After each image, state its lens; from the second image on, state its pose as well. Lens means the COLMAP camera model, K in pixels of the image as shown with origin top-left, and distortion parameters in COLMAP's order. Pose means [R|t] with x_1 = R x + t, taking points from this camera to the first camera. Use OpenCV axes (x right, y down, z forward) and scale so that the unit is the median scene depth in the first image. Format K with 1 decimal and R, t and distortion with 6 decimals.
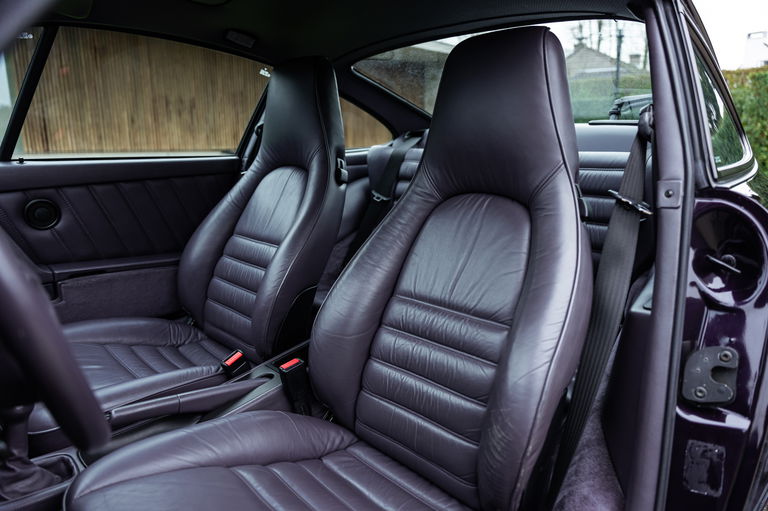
lens RADIAL K [[506.1, 0, 384.0], [0, 506.1, 255.5], [0, 0, 1]] dist [-0.013232, -0.002514]
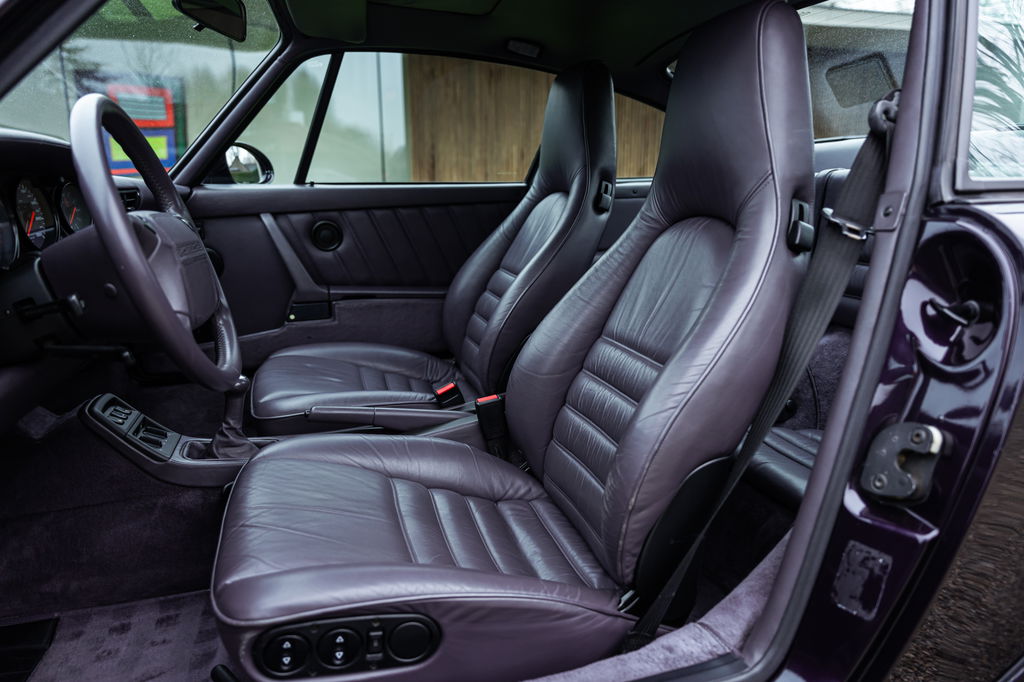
lens RADIAL K [[670.6, 0, 512.0], [0, 670.6, 341.0], [0, 0, 1]] dist [-0.002868, 0.000355]
pose [[0.885496, 0.104481, -0.452749, 0.400662], [-0.099453, 0.994428, 0.034973, 0.061566], [0.453880, 0.014058, 0.890952, -0.076912]]
